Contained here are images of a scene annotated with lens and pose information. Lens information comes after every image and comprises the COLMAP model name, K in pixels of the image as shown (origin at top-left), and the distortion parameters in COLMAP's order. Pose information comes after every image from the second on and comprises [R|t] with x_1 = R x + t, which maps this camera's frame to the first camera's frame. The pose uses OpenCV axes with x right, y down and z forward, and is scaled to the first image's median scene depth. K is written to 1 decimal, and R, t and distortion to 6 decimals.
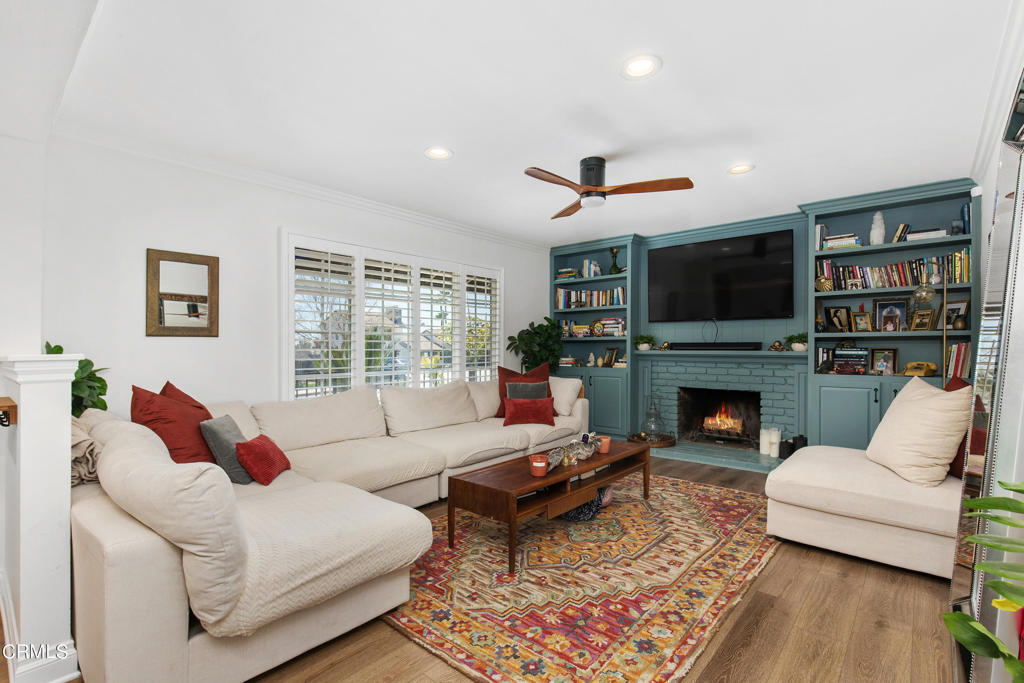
lens RADIAL K [[470.5, 0, 512.0], [0, 470.5, 341.5], [0, 0, 1]] dist [0.000315, 0.000071]
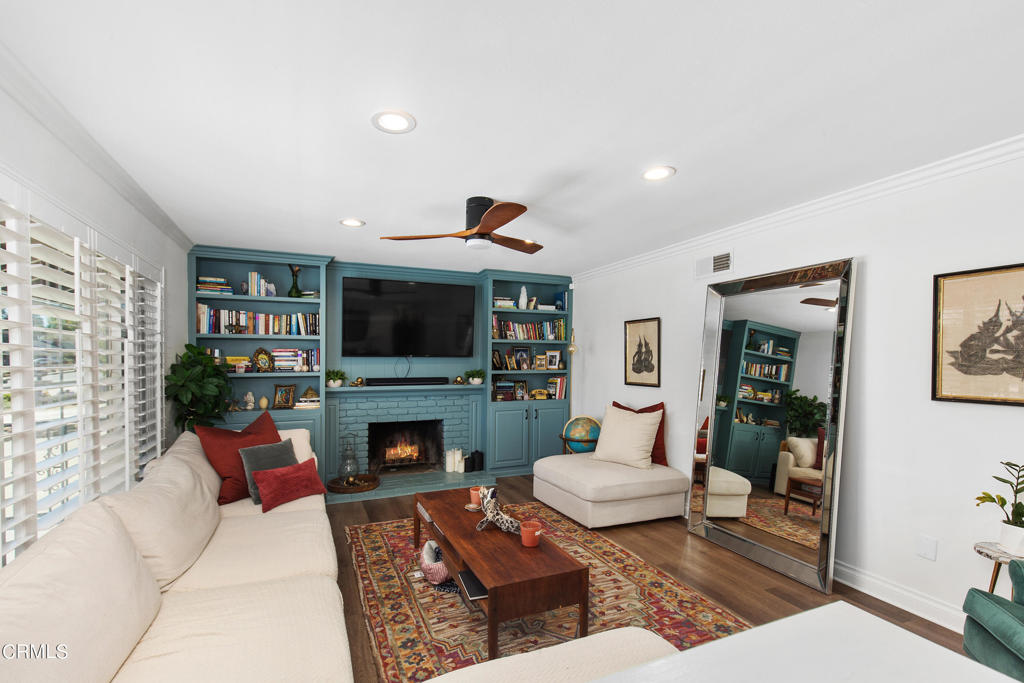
lens RADIAL K [[461.5, 0, 505.1], [0, 461.5, 370.3], [0, 0, 1]] dist [0.002509, 0.000204]
pose [[0.436369, -0.019015, 0.899567, -0.438901], [-0.010685, 0.999597, 0.026312, -0.047604], [-0.899704, -0.021094, 0.435990, 0.371479]]
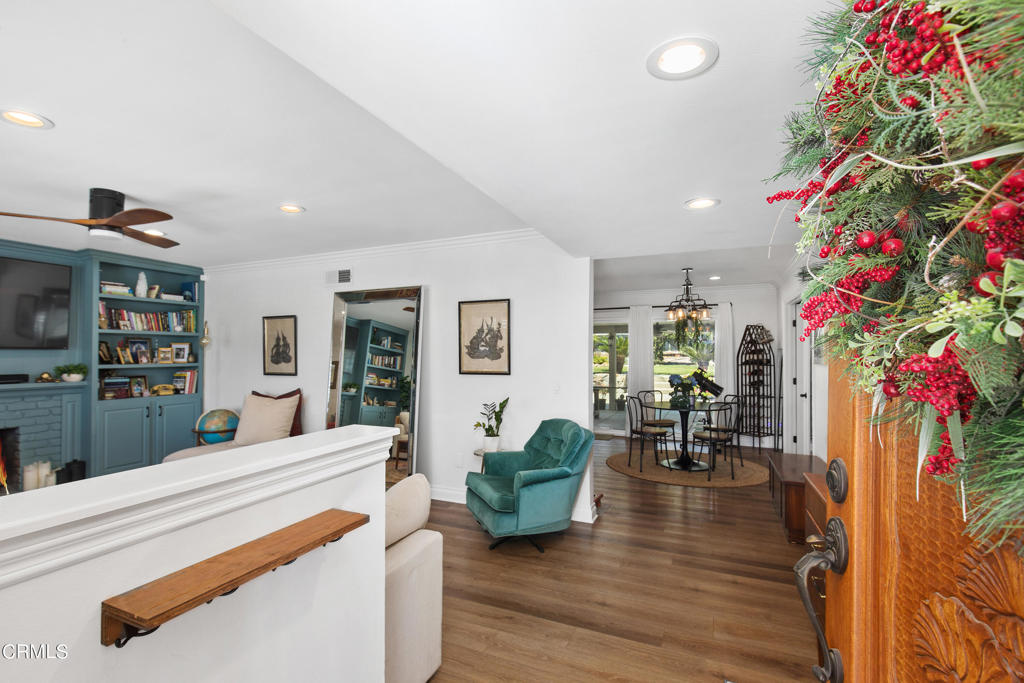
lens RADIAL K [[465.2, 0, 495.2], [0, 465.2, 354.1], [0, 0, 1]] dist [0.001305, 0.000226]
pose [[-0.269101, 0.001184, 0.963111, -0.627658], [-0.006504, 0.999974, -0.003047, -0.042287], [-0.963090, -0.007084, -0.269087, 0.343687]]
